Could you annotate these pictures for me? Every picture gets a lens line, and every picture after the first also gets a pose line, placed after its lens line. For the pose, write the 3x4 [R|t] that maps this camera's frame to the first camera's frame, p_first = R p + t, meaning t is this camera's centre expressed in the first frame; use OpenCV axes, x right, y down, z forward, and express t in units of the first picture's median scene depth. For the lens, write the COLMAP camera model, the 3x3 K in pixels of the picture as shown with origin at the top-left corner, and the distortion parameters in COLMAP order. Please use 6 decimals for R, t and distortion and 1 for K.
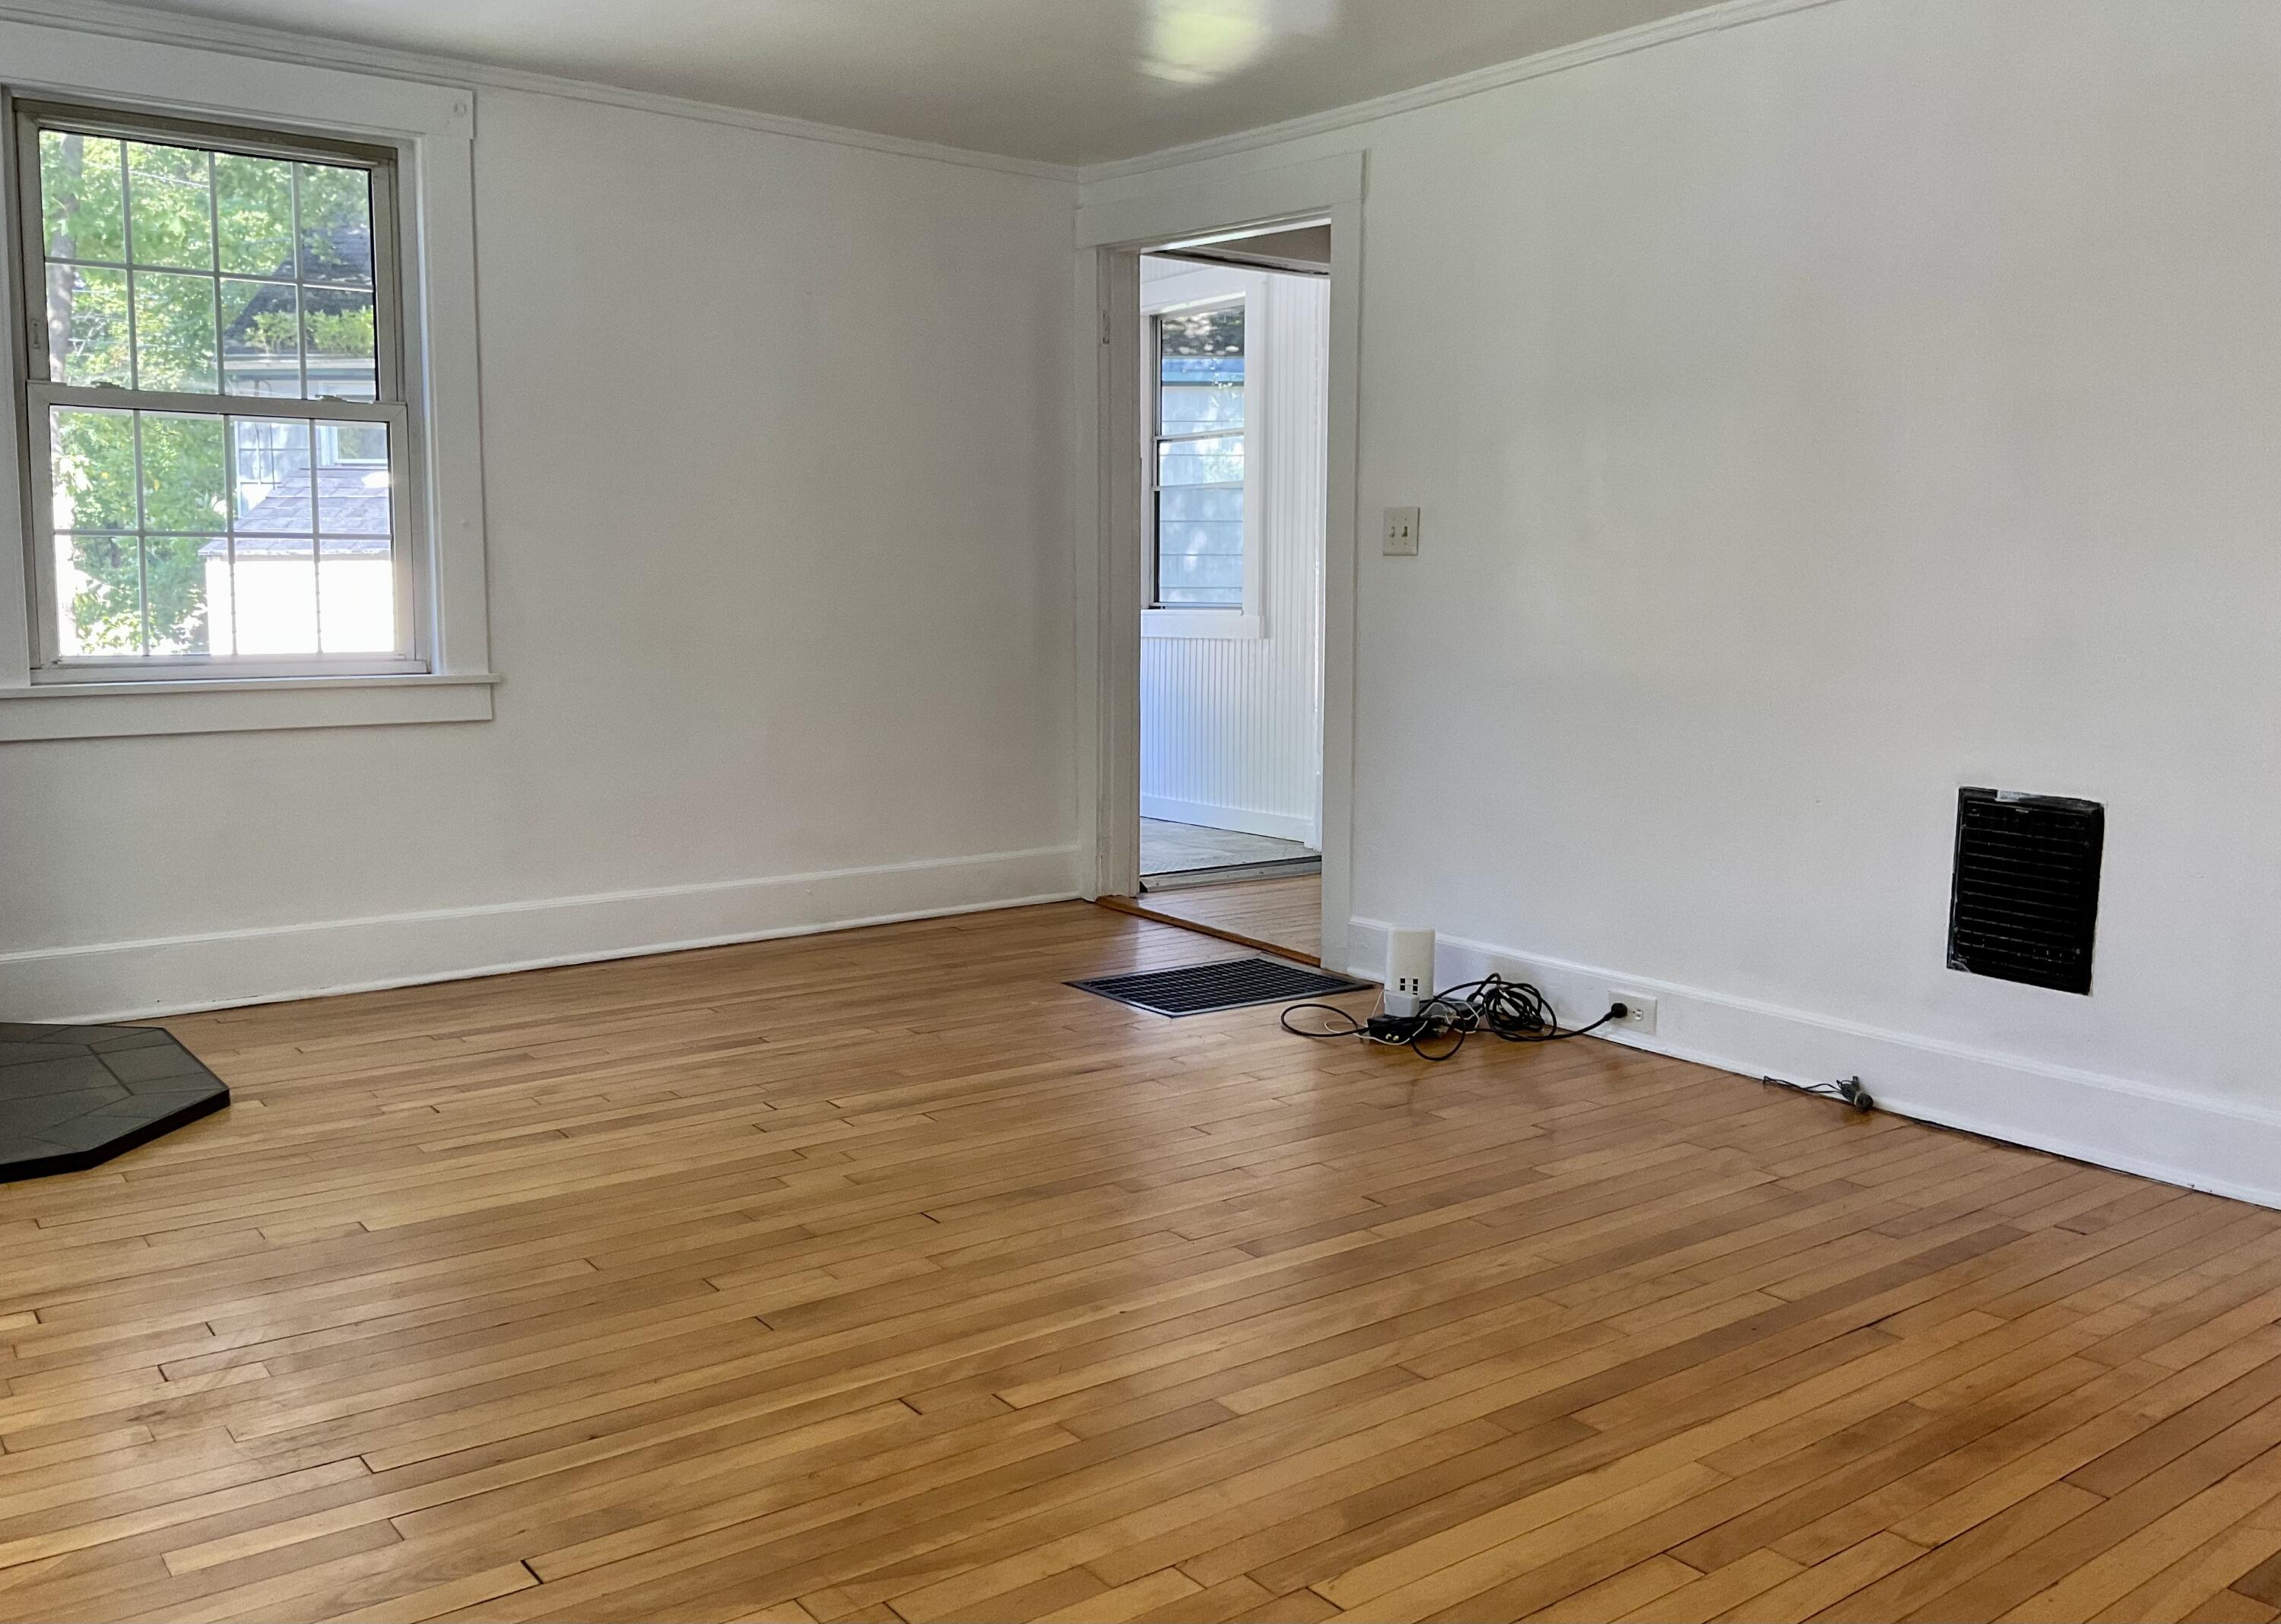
lens RADIAL K [[1937.8, 0, 1139.1], [0, 1937.8, 805.4], [0, 0, 1]] dist [-0.003293, -0.031793]
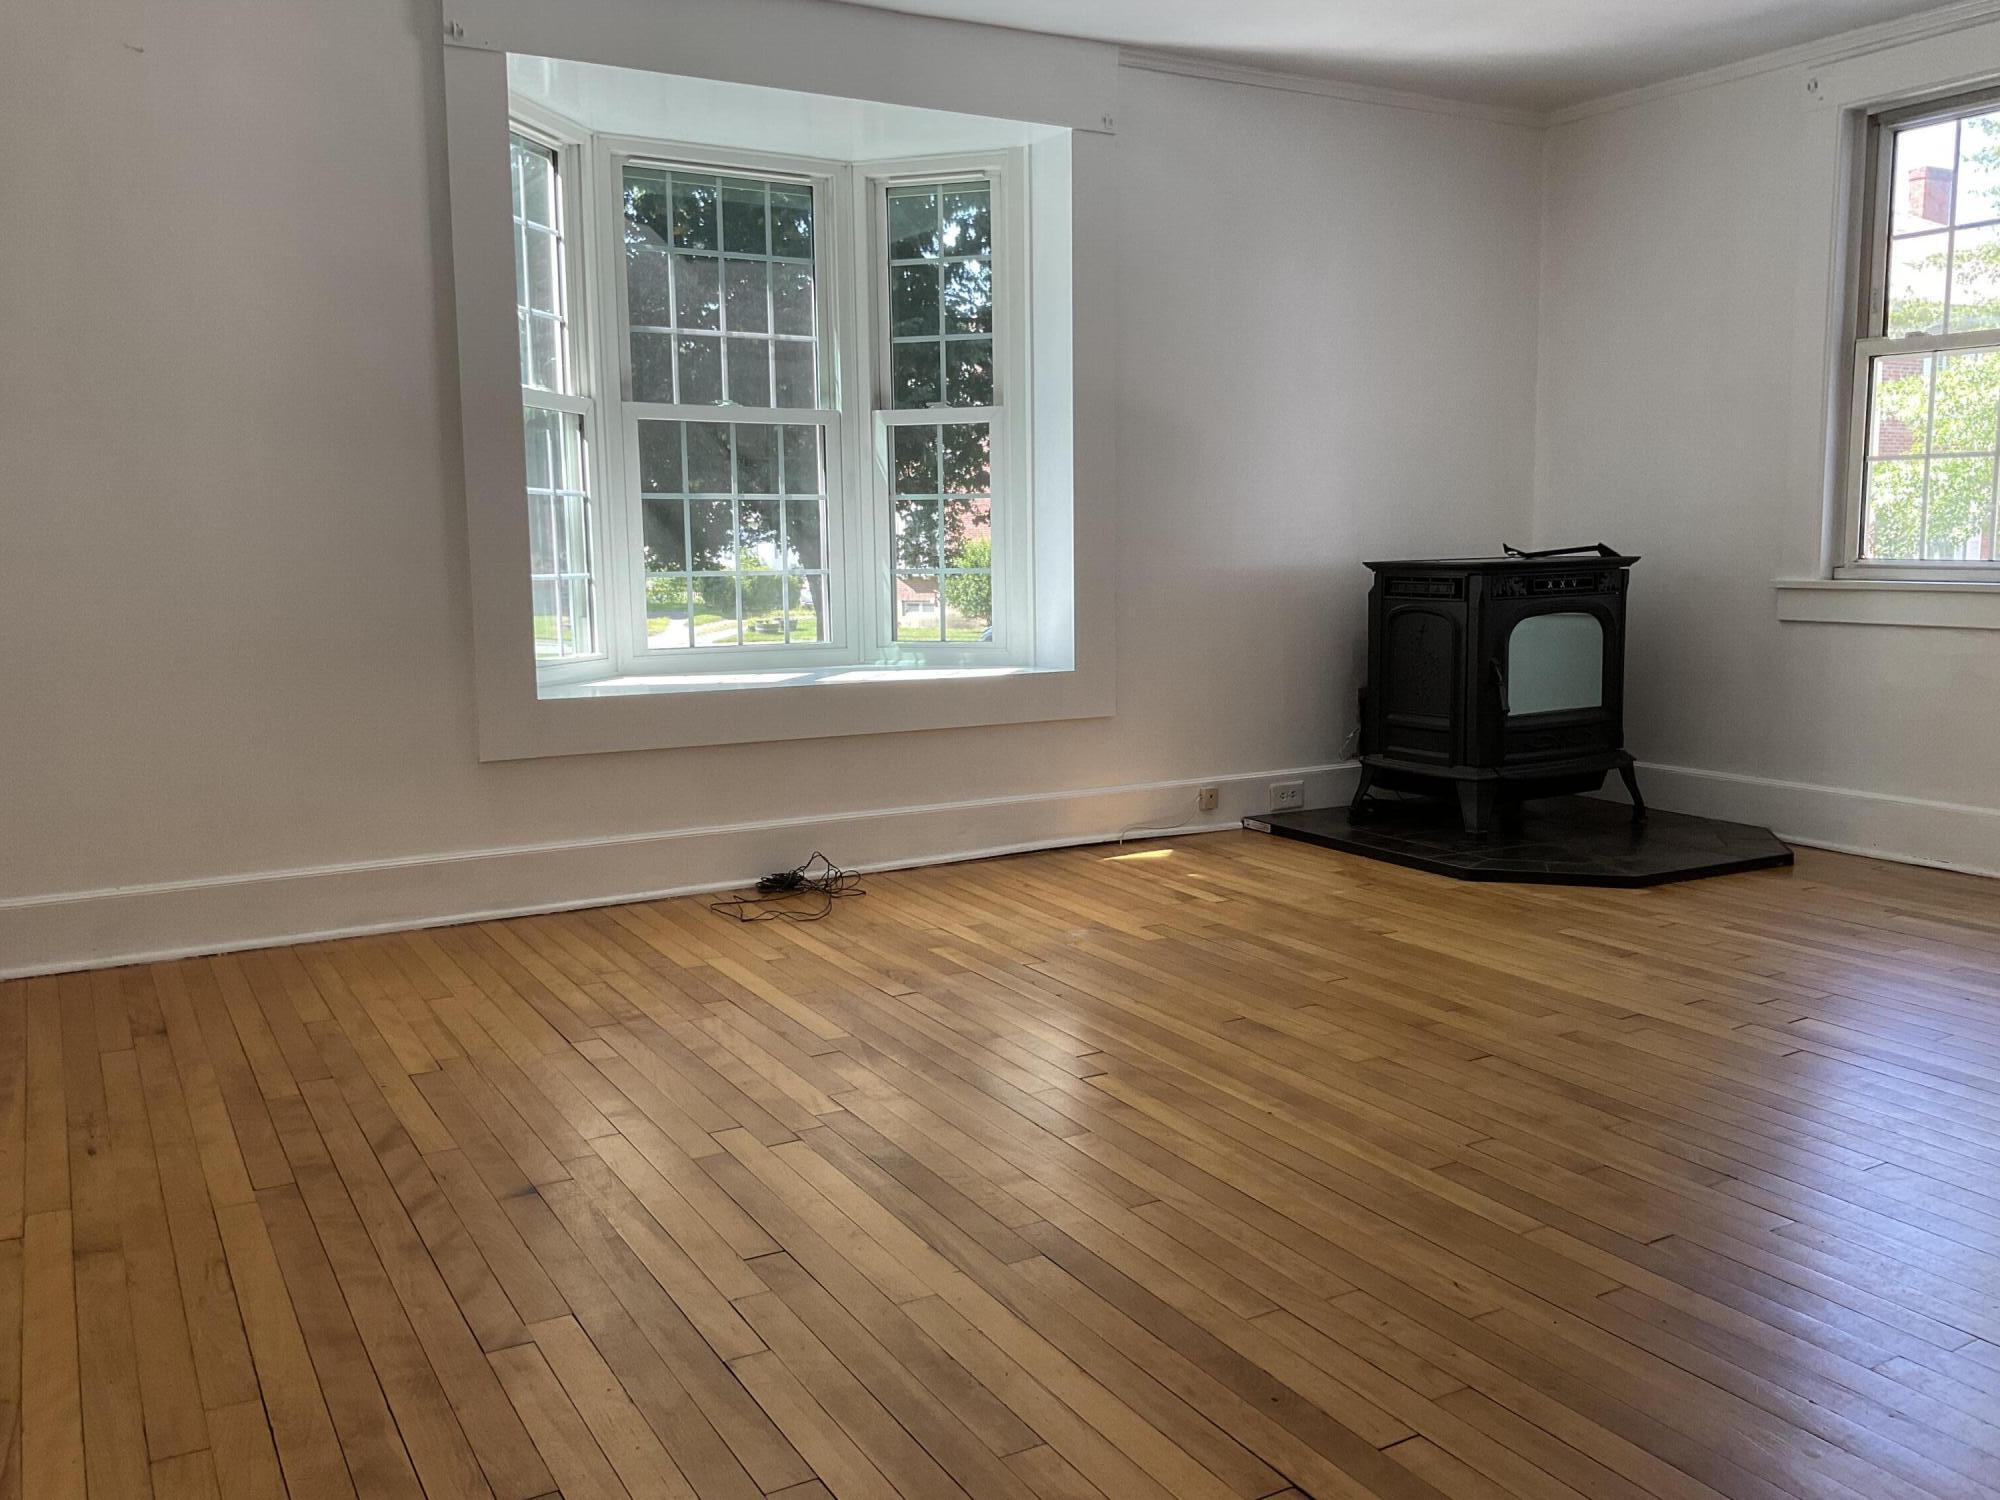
lens RADIAL K [[1651.5, 0, 999.5], [0, 1651.5, 760.2], [0, 0, 1]] dist [0.089626, -0.143487]
pose [[-0.124541, 0.136729, -0.982749, 0.894051], [-0.113591, 0.981983, 0.151017, -0.071885], [0.985691, 0.130439, -0.106766, 0.855755]]
